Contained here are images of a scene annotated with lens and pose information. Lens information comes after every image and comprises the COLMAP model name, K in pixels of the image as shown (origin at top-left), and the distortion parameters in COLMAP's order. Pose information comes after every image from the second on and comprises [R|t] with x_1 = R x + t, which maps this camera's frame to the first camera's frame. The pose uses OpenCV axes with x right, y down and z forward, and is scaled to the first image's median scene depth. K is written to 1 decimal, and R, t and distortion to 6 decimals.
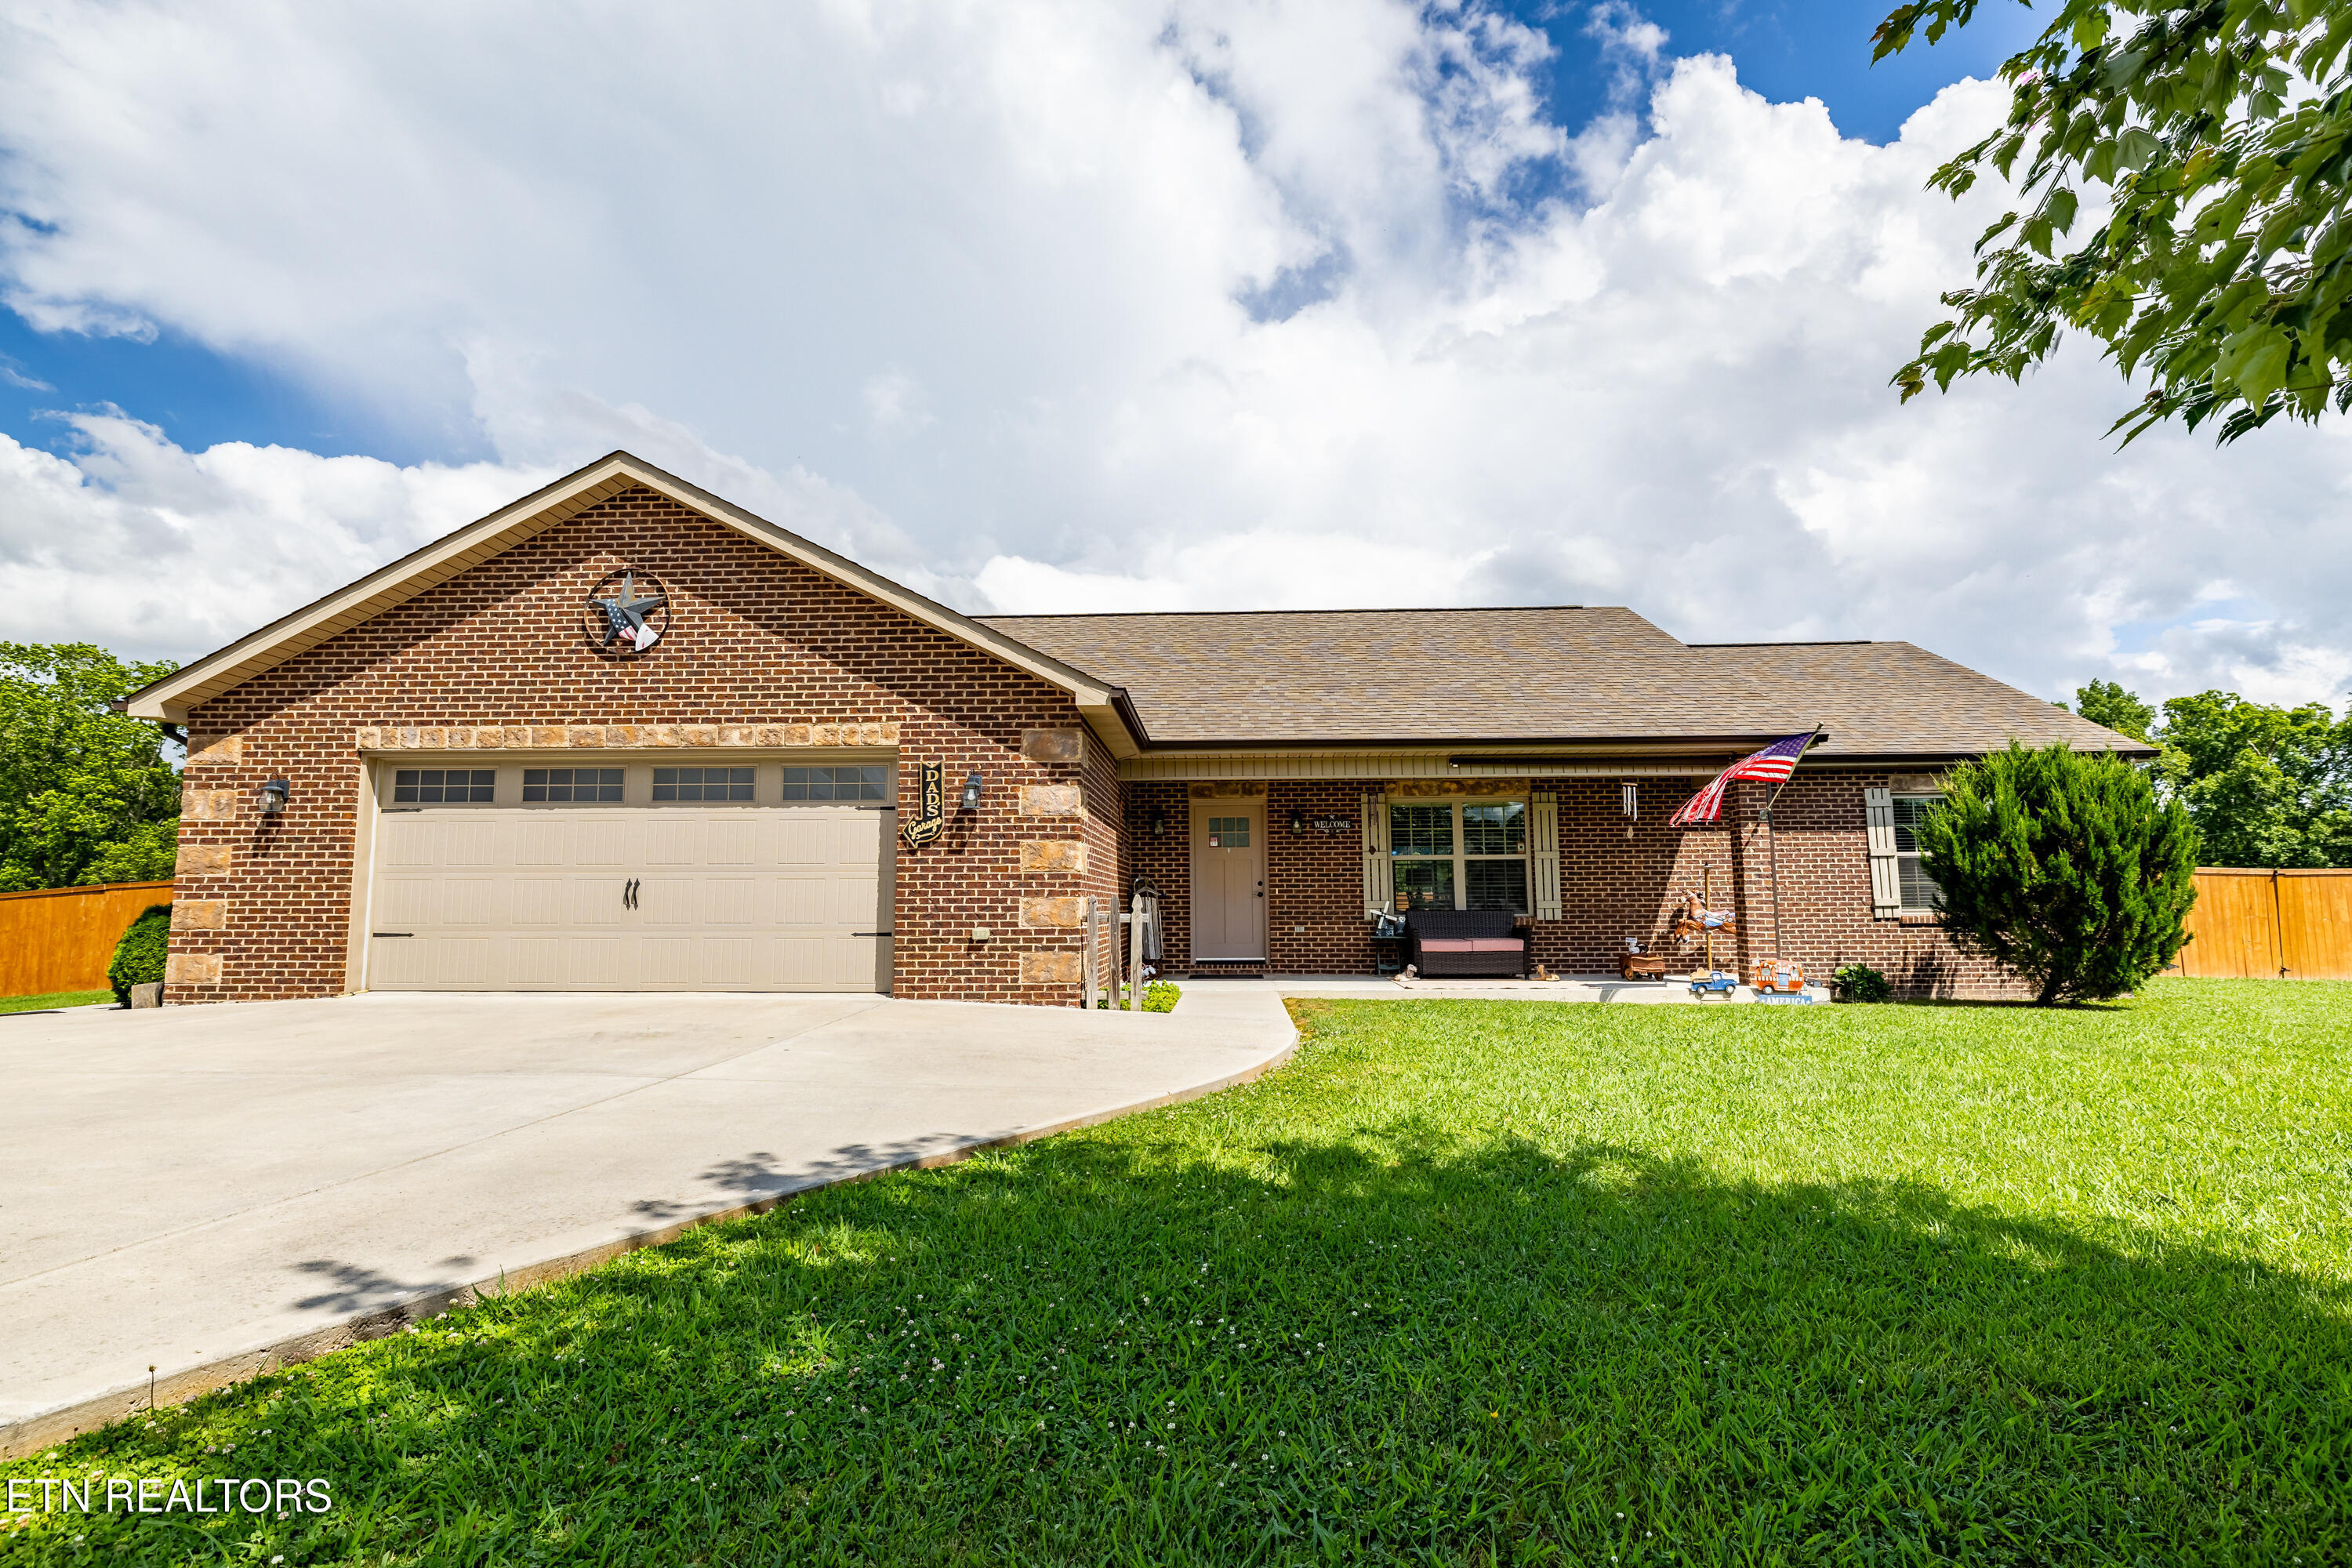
lens RADIAL K [[1185.8, 0, 1225.9], [0, 1185.8, 779.1], [0, 0, 1]] dist [0.000232, 0.000567]
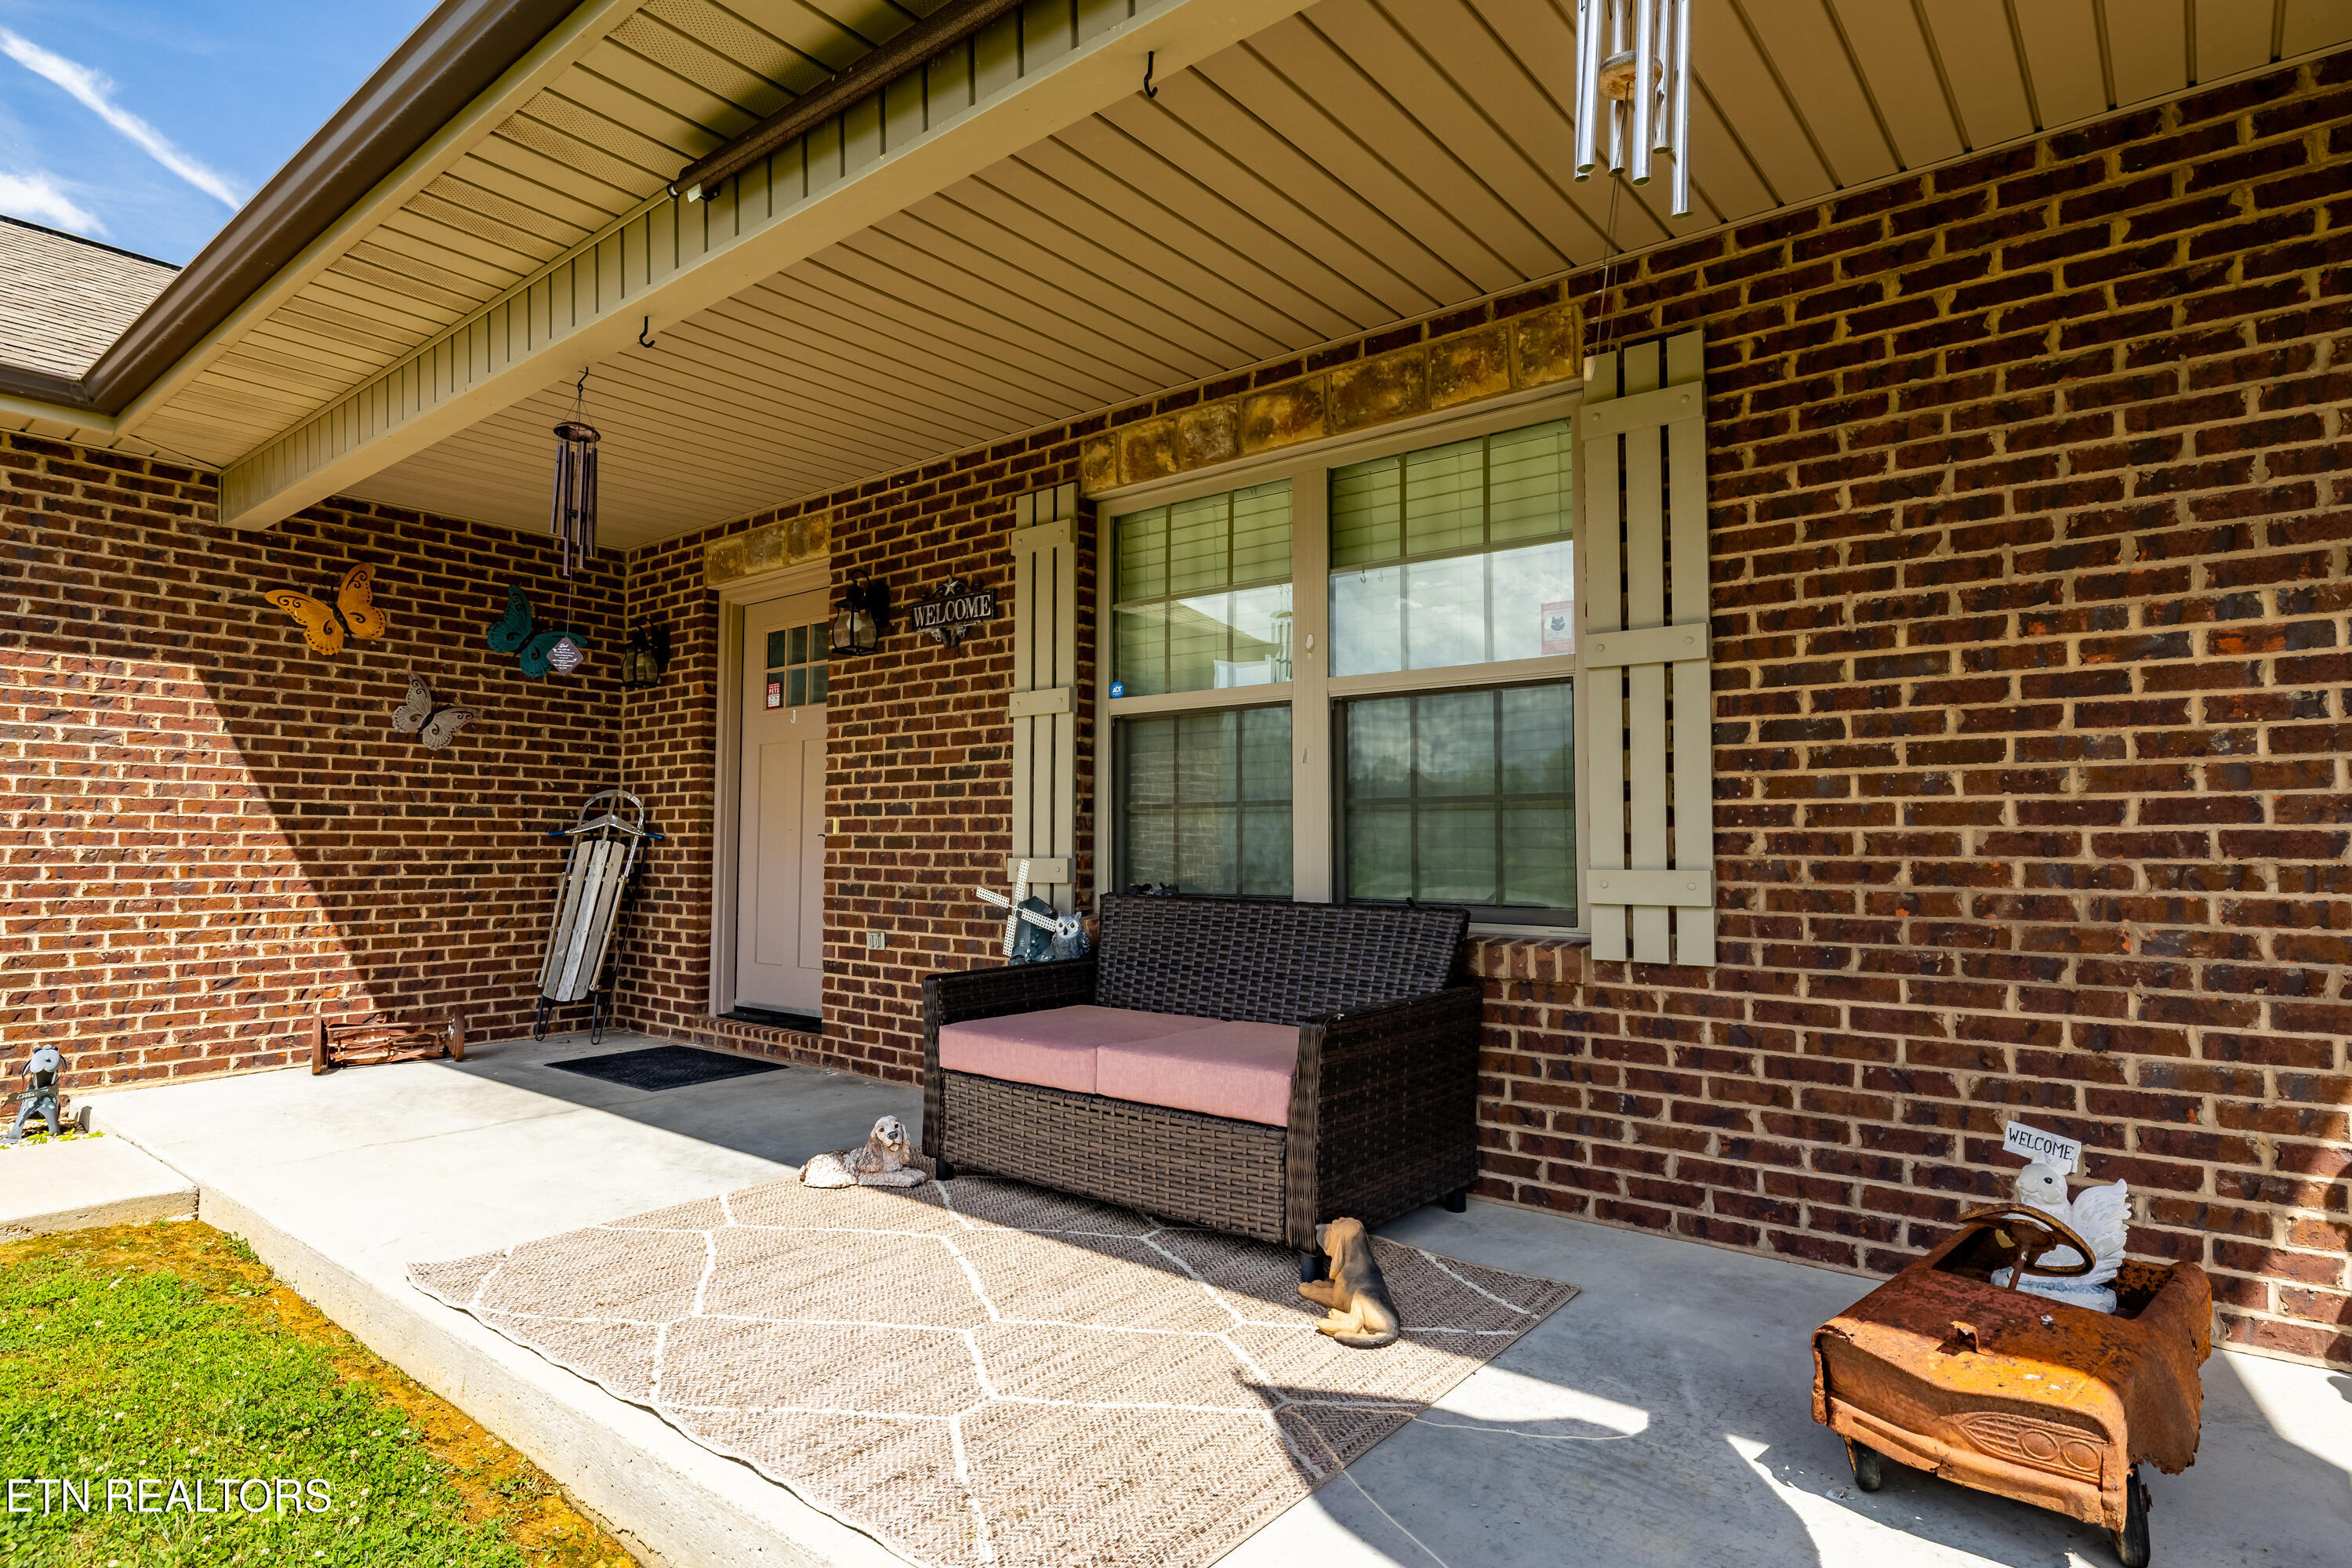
lens RADIAL K [[1245.3, 0, 1161.9], [0, 1245.3, 786.2], [0, 0, 1]] dist [0.004146, 0.000634]
pose [[0.788795, -0.022132, -0.614258, 0.363293], [0.055933, 0.997790, 0.035876, 0.081969], [0.612106, -0.062656, 0.788289, 0.841293]]
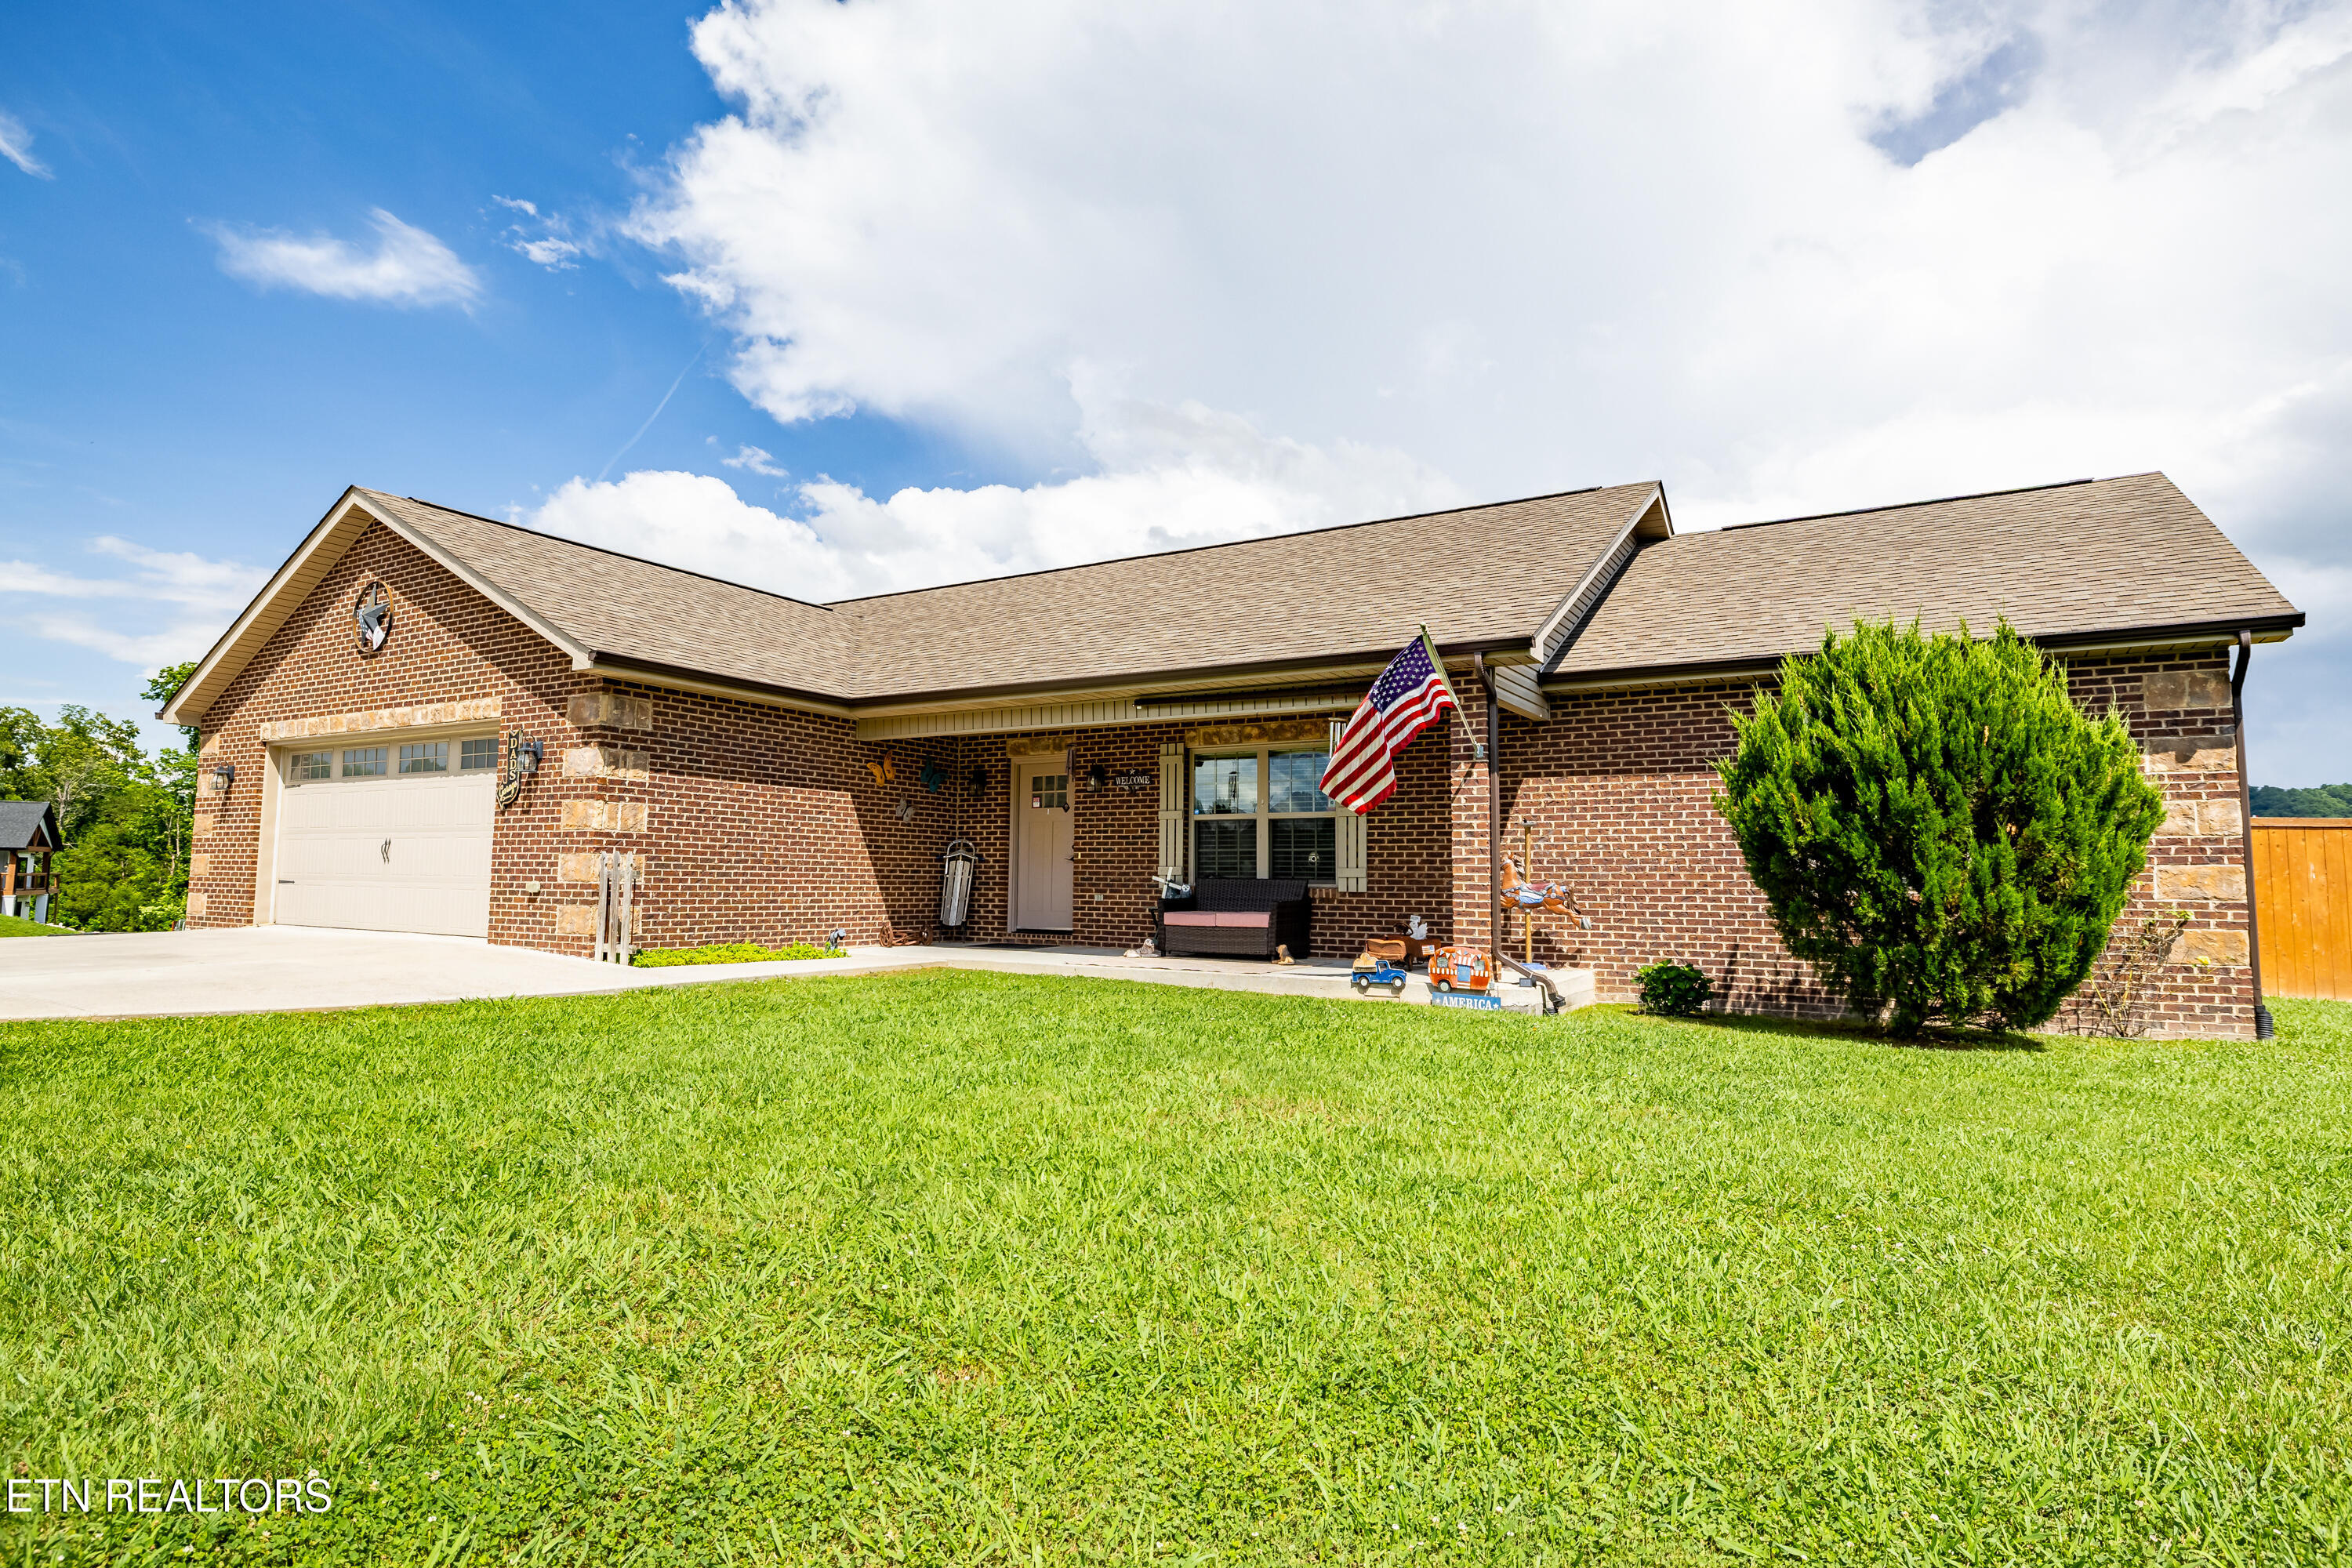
lens RADIAL K [[1273.8, 0, 1194.1], [0, 1273.8, 783.1], [0, 0, 1]] dist [-0.003045, 0.002507]
pose [[0.869137, -0.024676, -0.493956, 0.653722], [0.037783, 0.999149, 0.016568, 0.028465], [0.493127, -0.033063, 0.869329, 0.211778]]
